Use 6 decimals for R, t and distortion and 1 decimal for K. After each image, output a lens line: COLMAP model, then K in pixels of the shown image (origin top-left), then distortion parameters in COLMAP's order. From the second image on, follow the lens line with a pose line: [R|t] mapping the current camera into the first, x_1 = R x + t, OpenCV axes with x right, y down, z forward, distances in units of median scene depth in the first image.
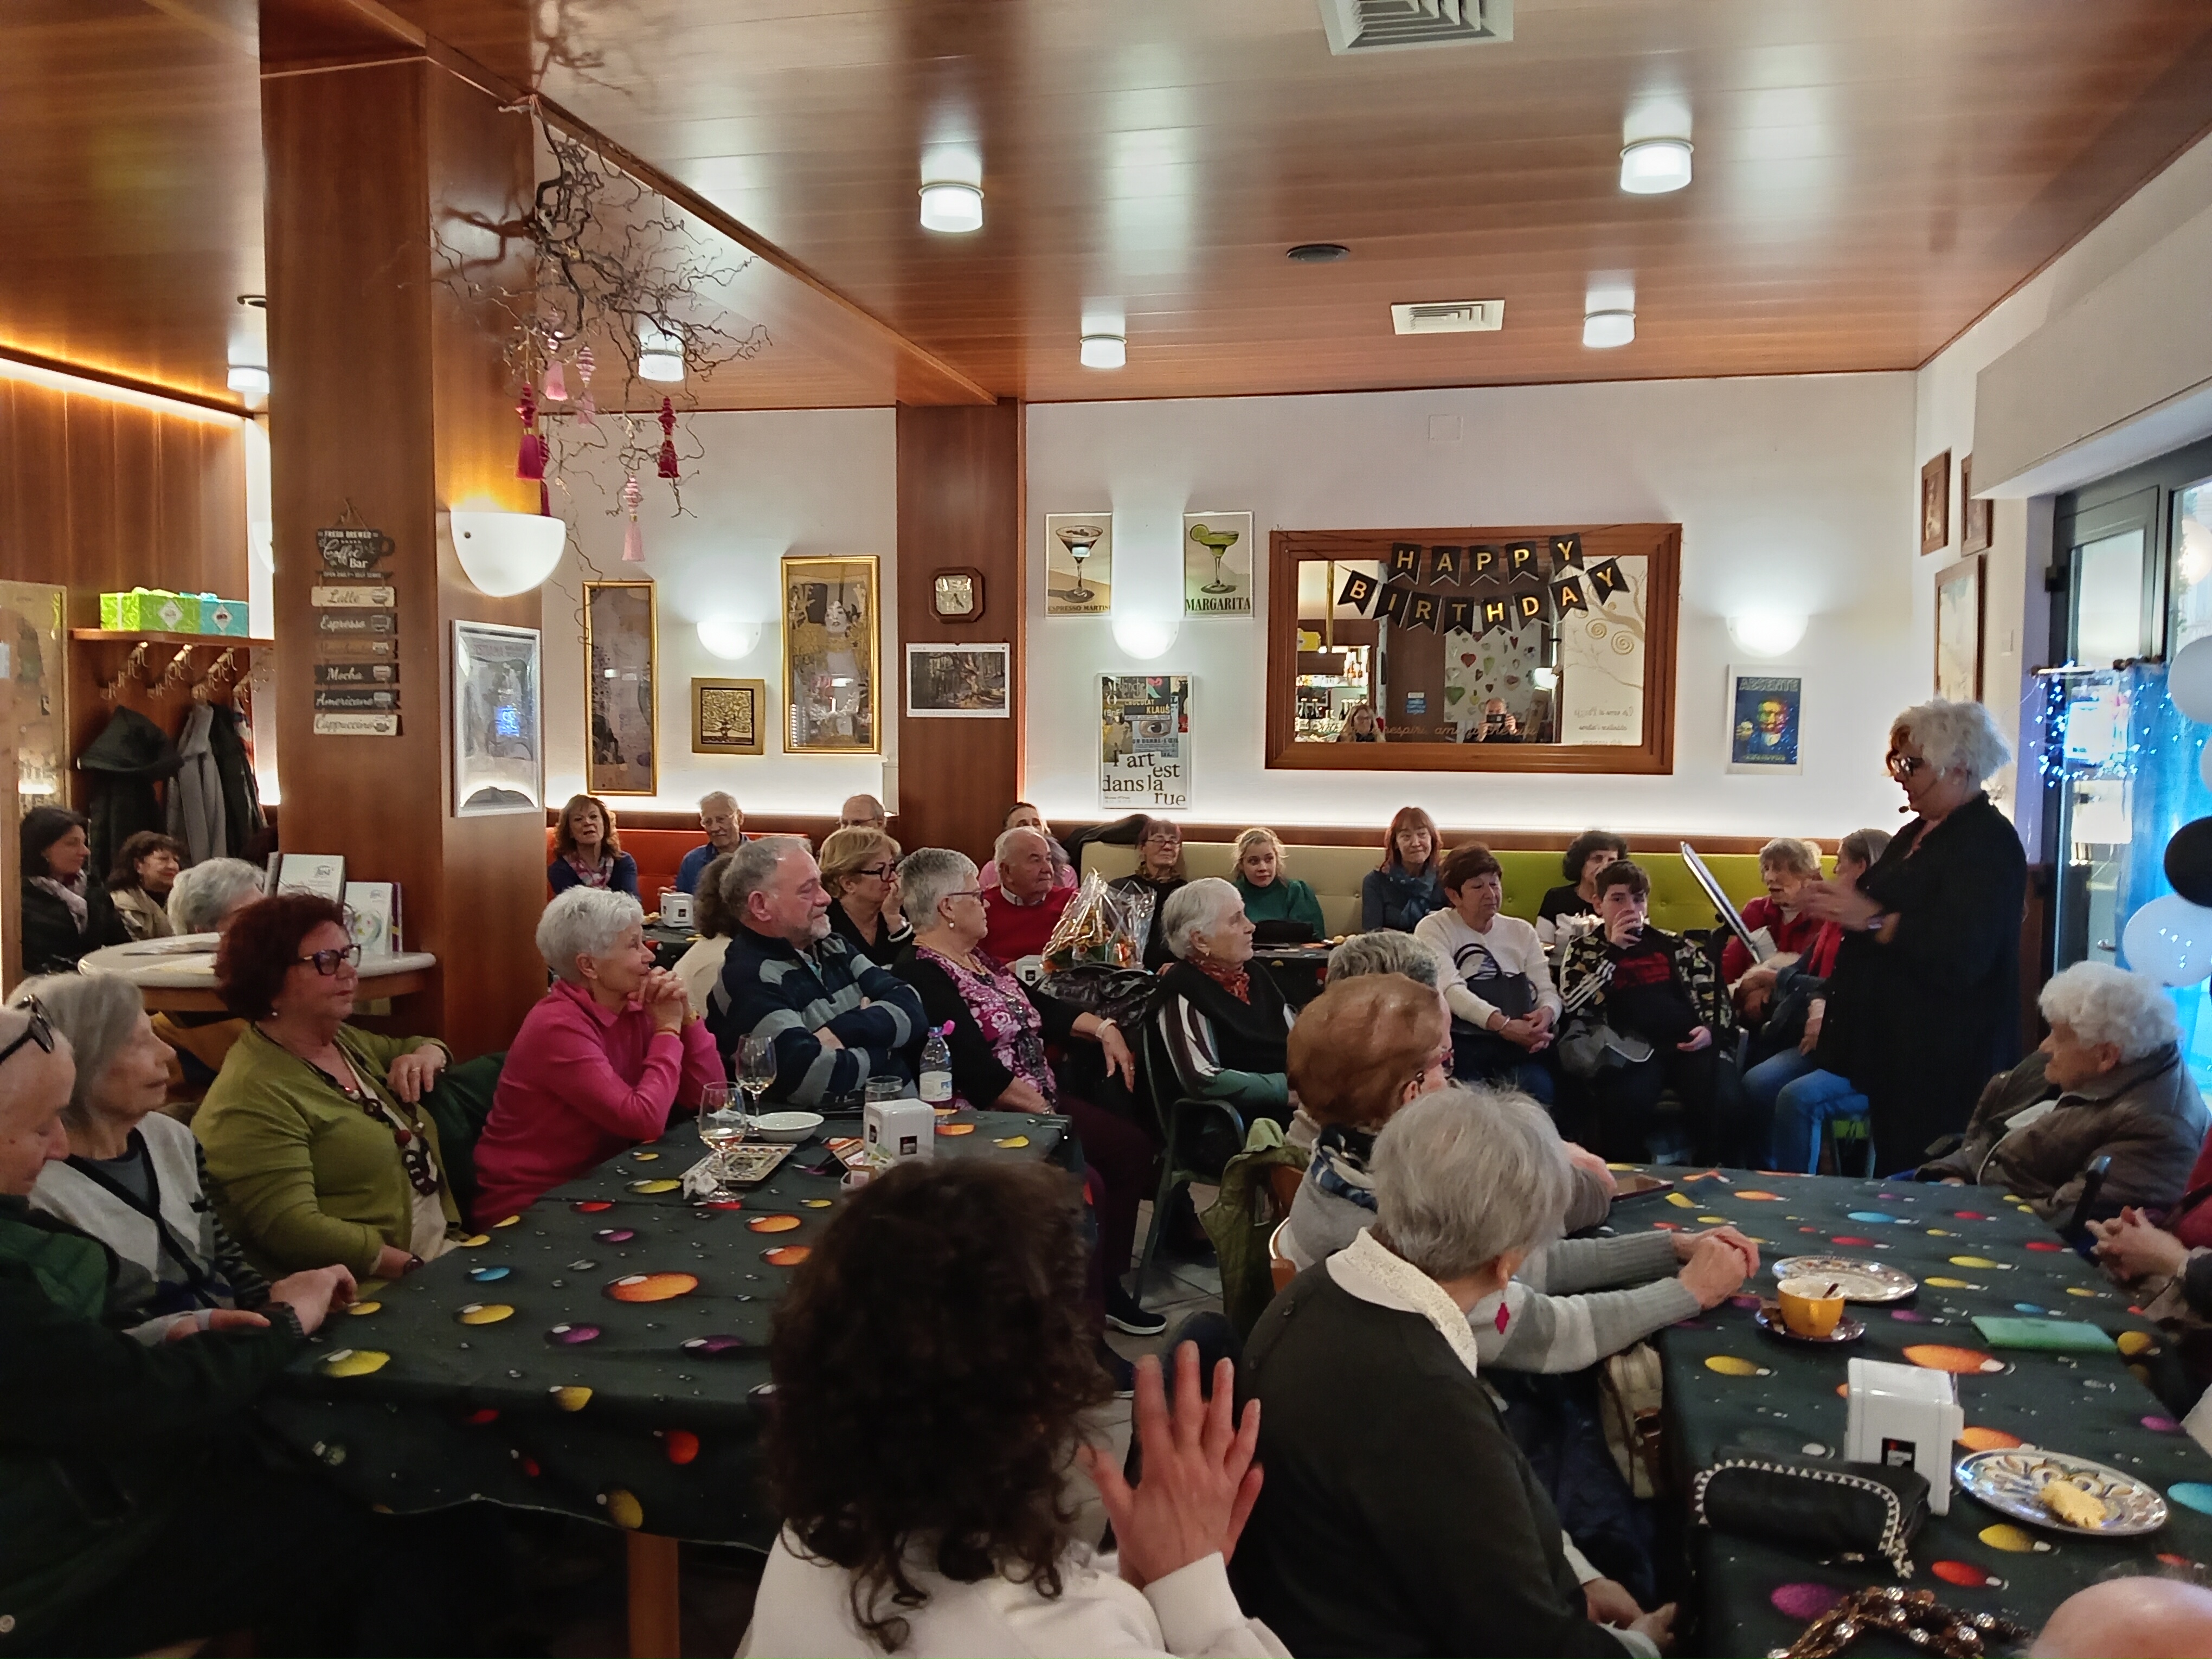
lens RADIAL K [[1738.9, 0, 1055.6], [0, 1738.9, 826.6], [0, 0, 1]] dist [0.235687, -0.505862]
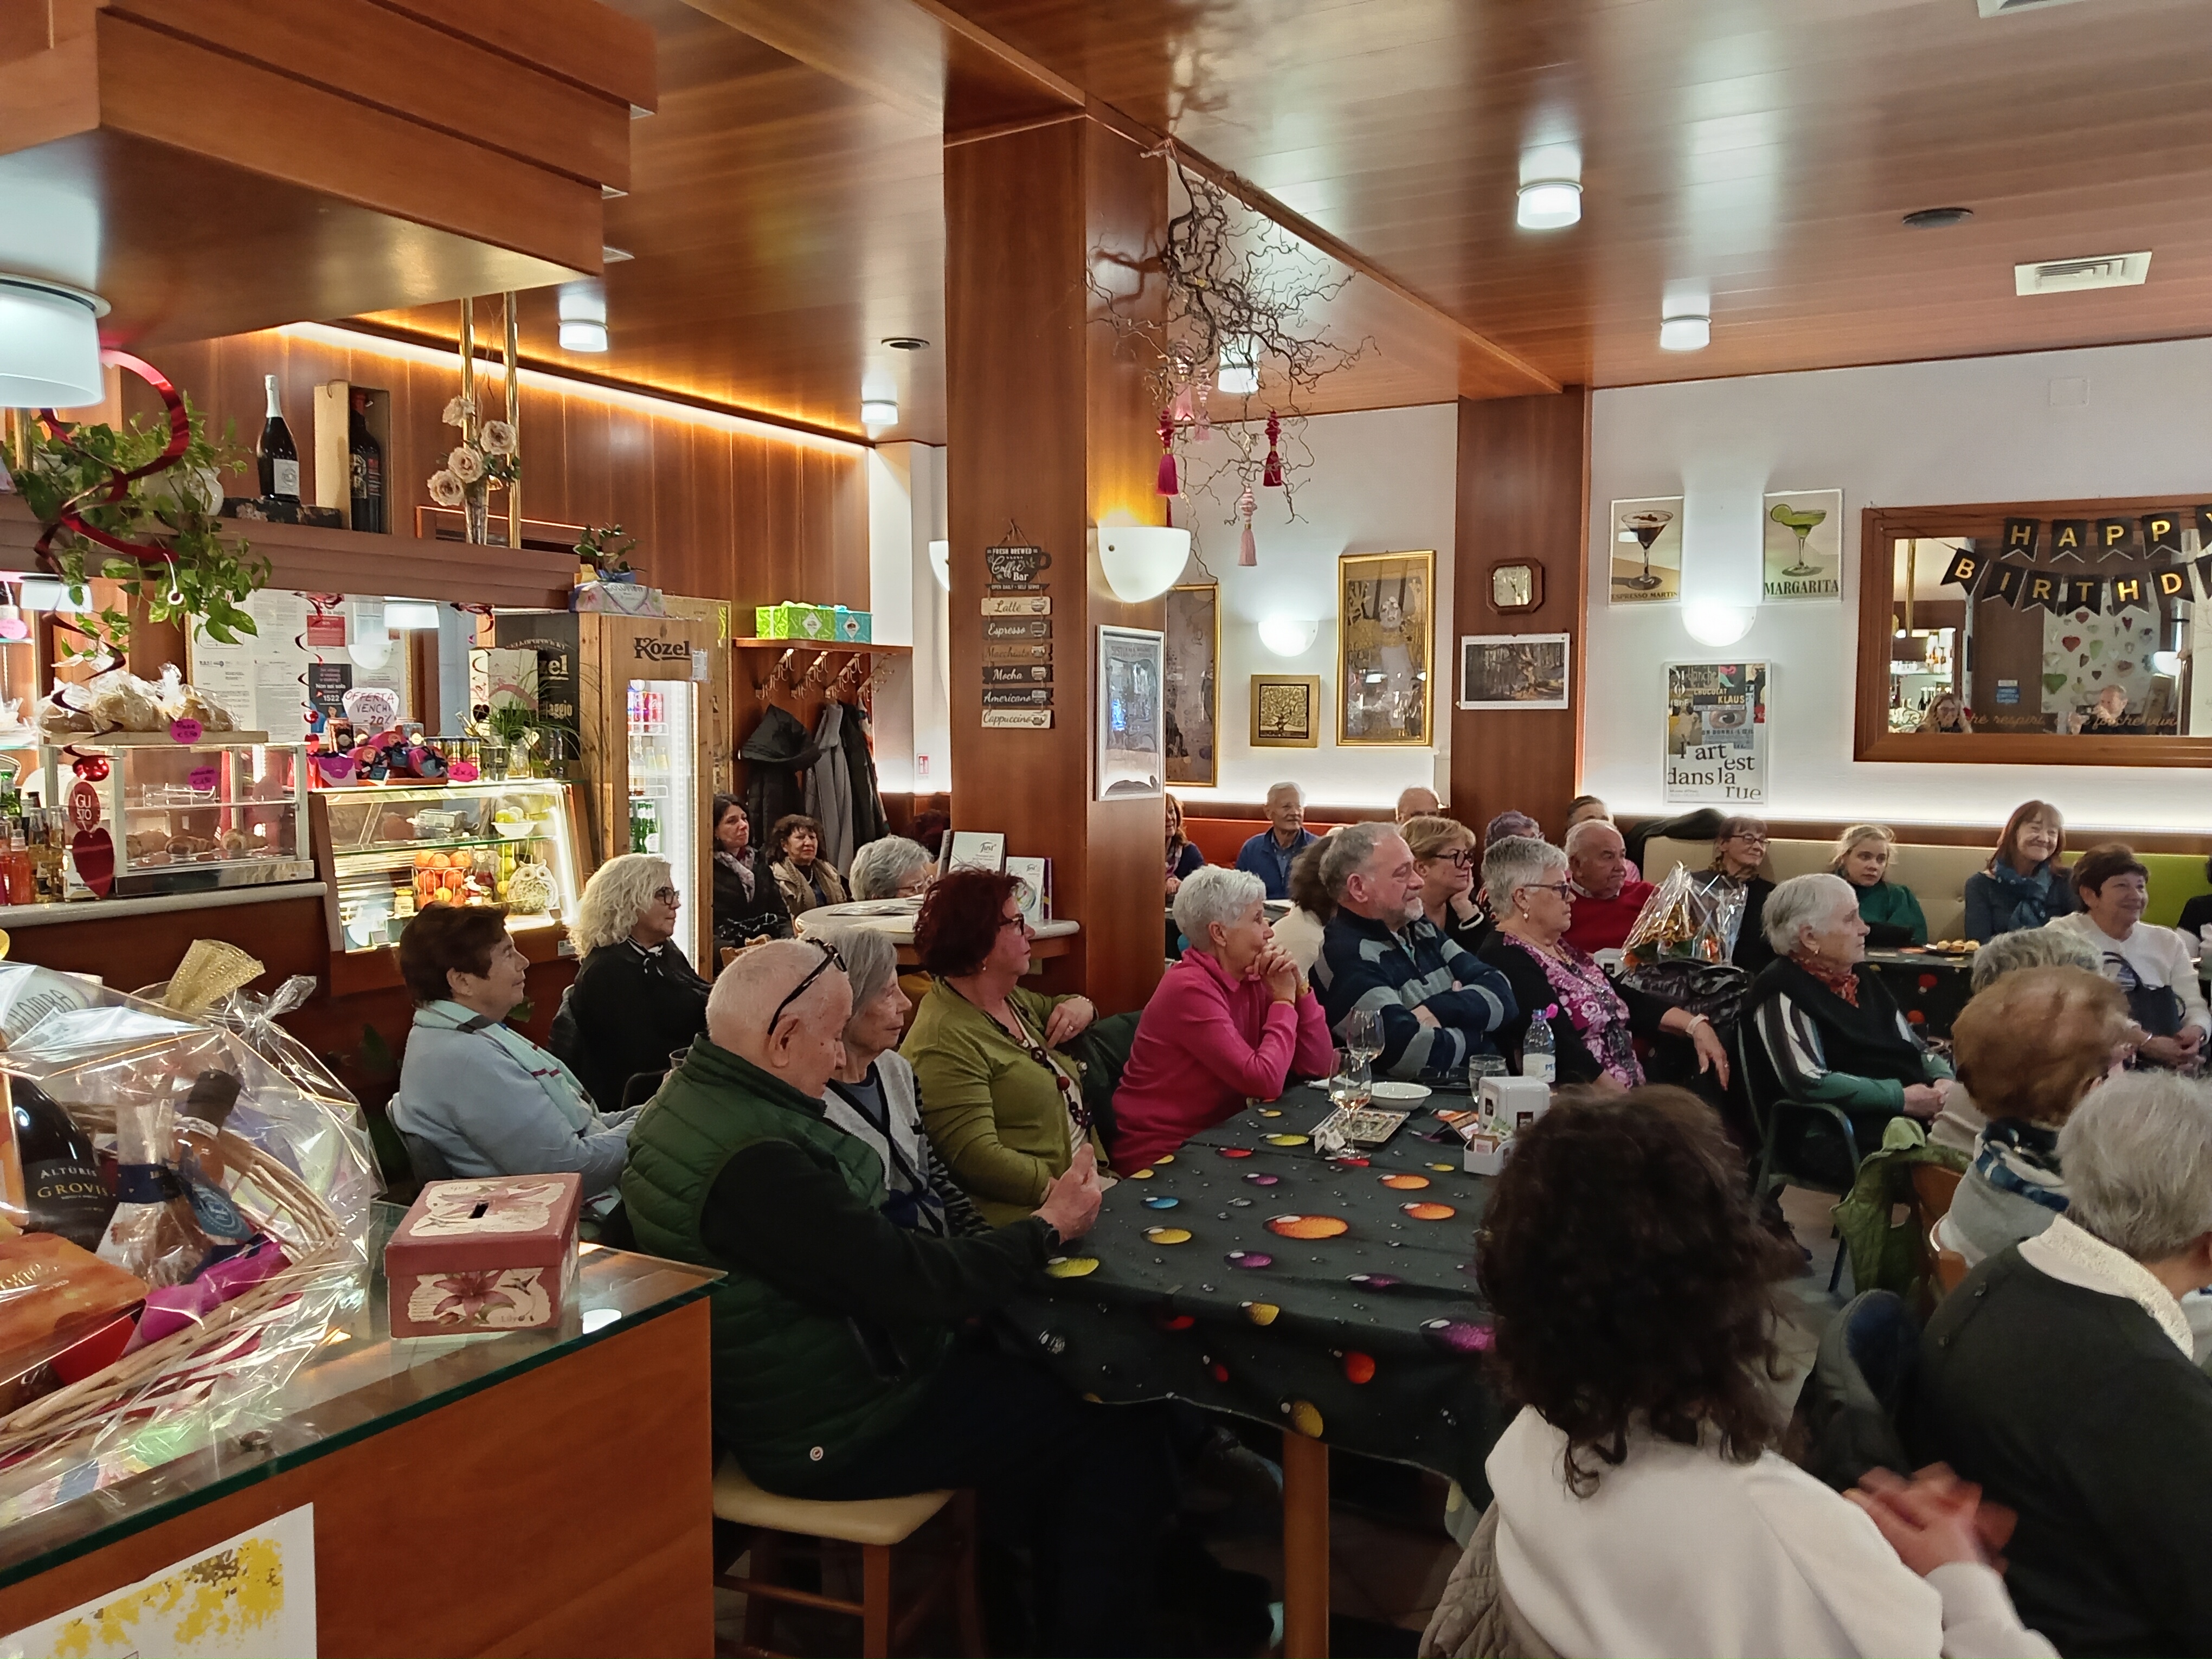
lens RADIAL K [[1744.5, 0, 1109.0], [0, 1744.5, 817.5], [0, 0, 1]] dist [0.195163, -0.324116]
pose [[0.967230, 0.010688, -0.253678, -0.037252], [-0.011451, 0.999933, -0.001532, 0.004894], [0.253645, 0.004387, 0.967287, -0.046062]]
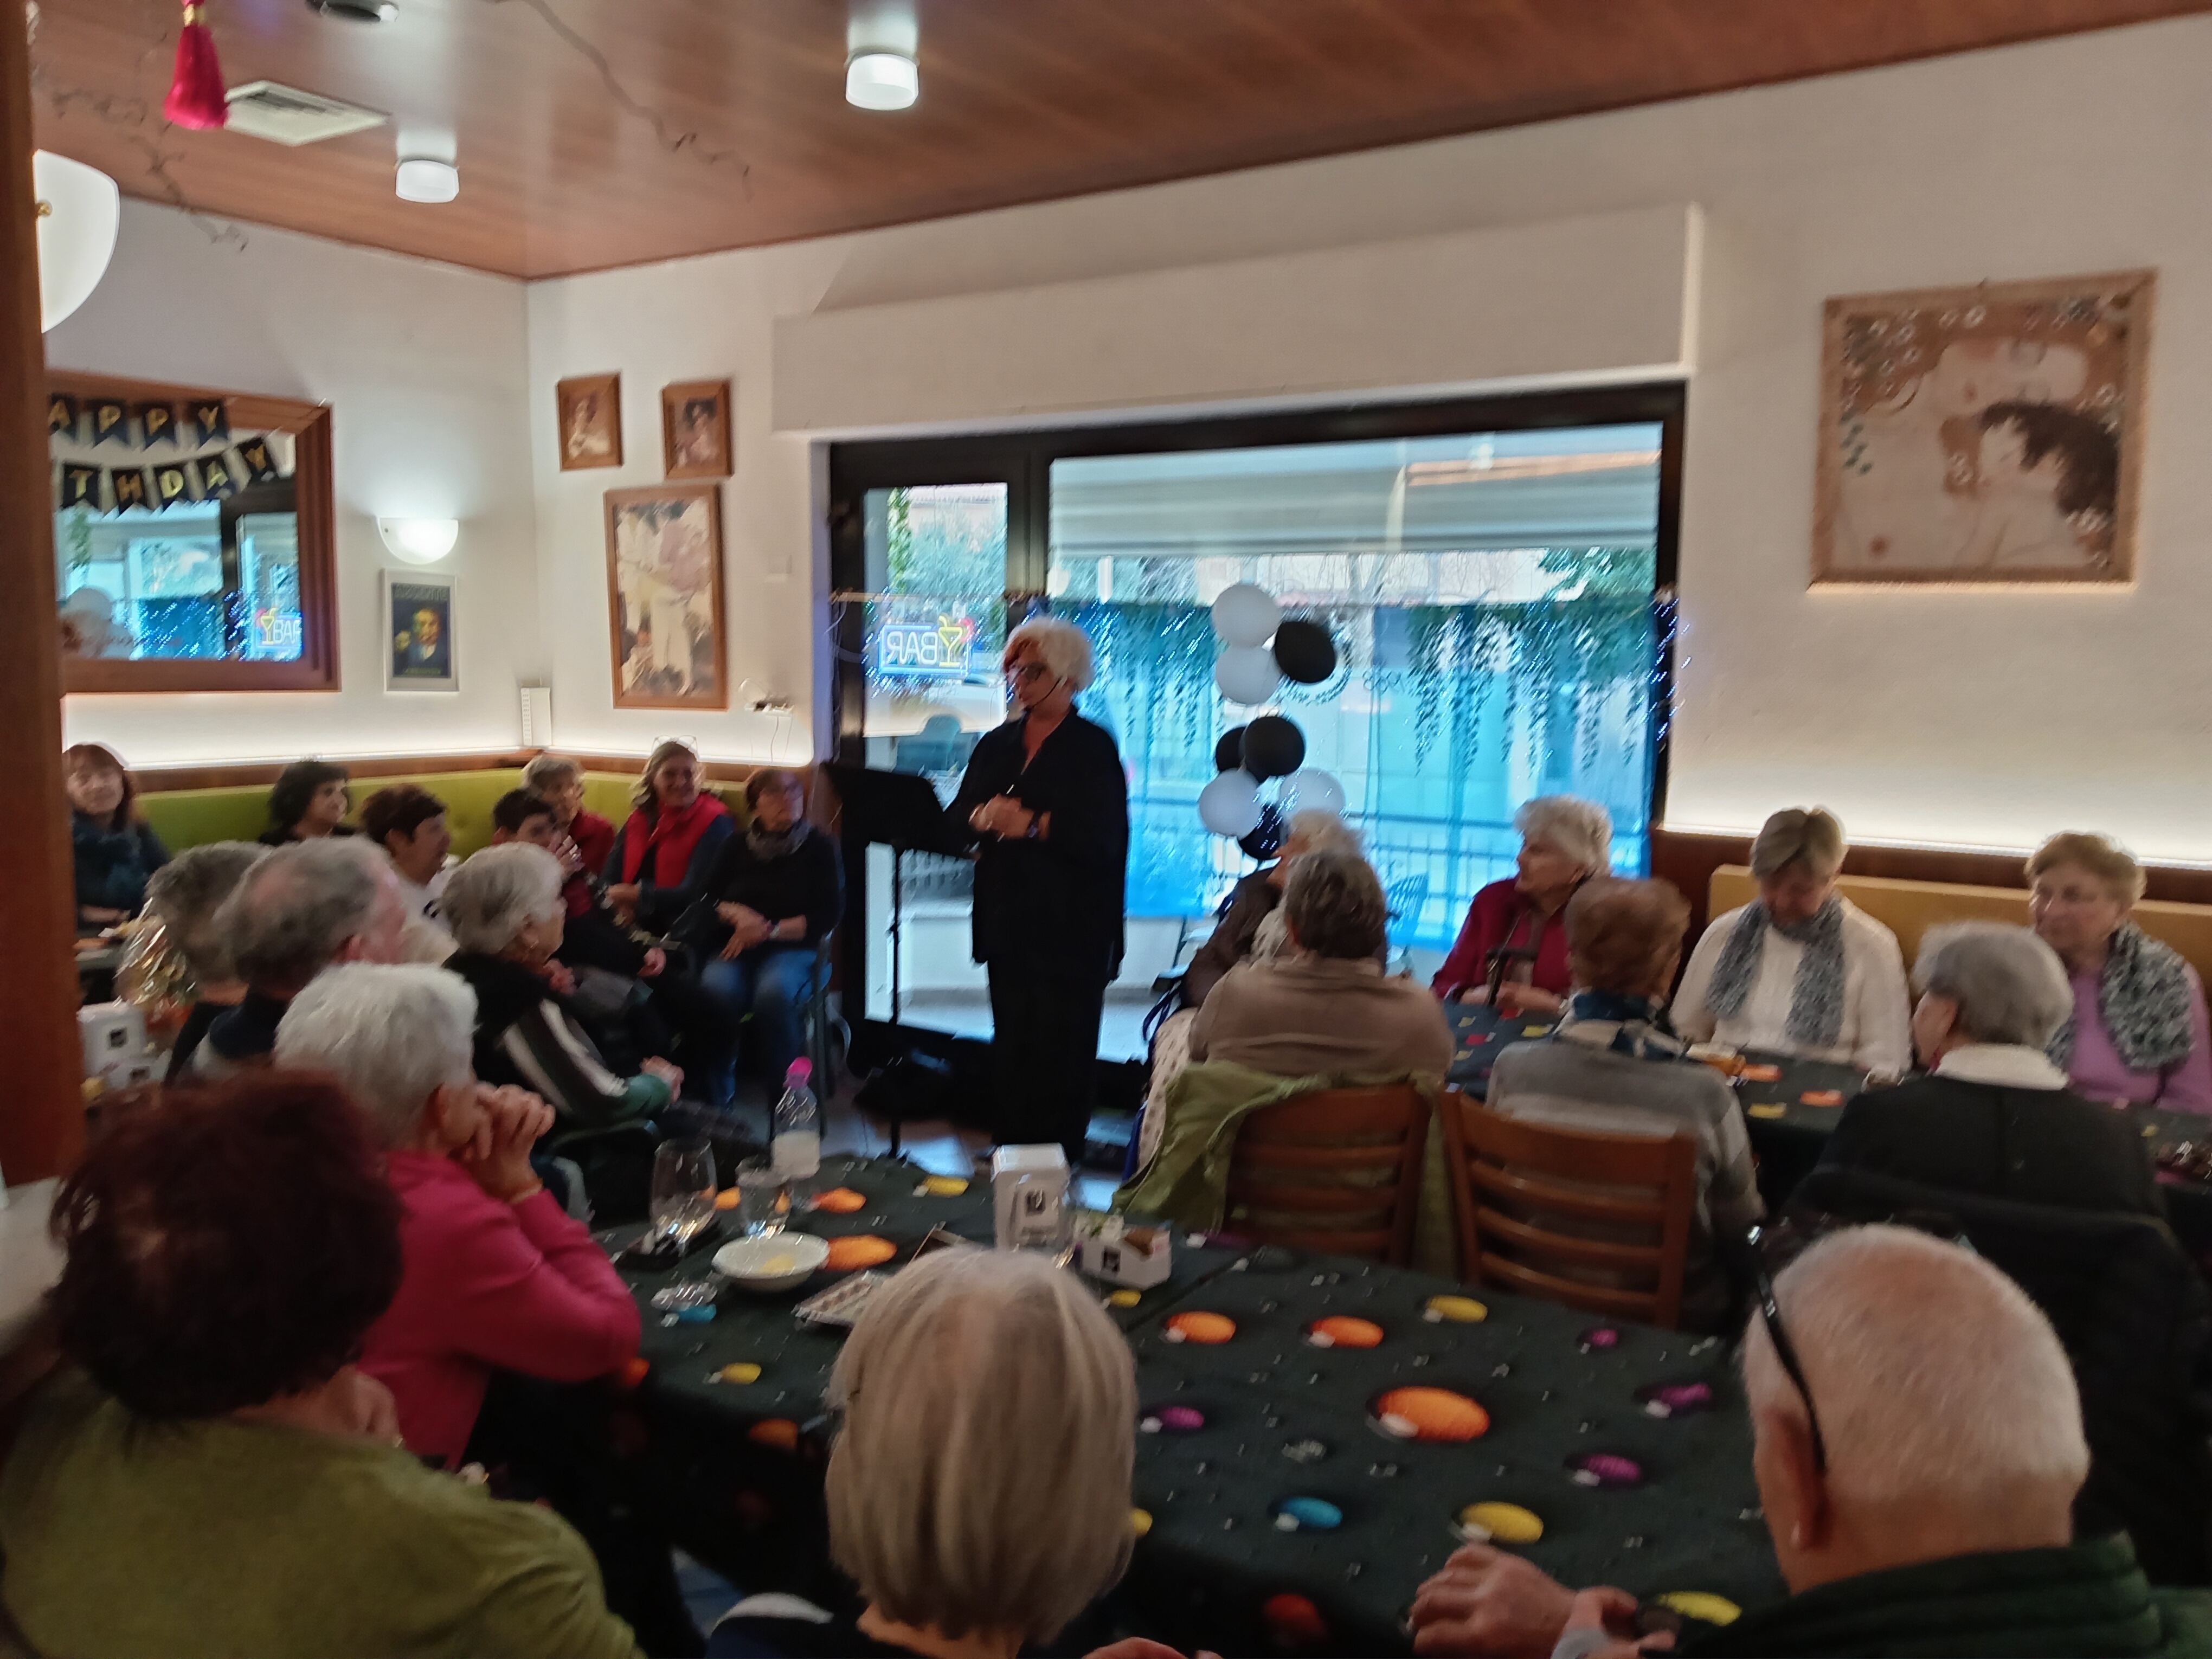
lens RADIAL K [[1744.5, 0, 1109.0], [0, 1744.5, 817.5], [0, 0, 1]] dist [0.195163, -0.324116]
pose [[0.329132, -0.090364, 0.939950, -0.496870], [0.041328, 0.995835, 0.081265, -0.030563], [-0.943379, 0.012099, 0.331496, 0.454352]]
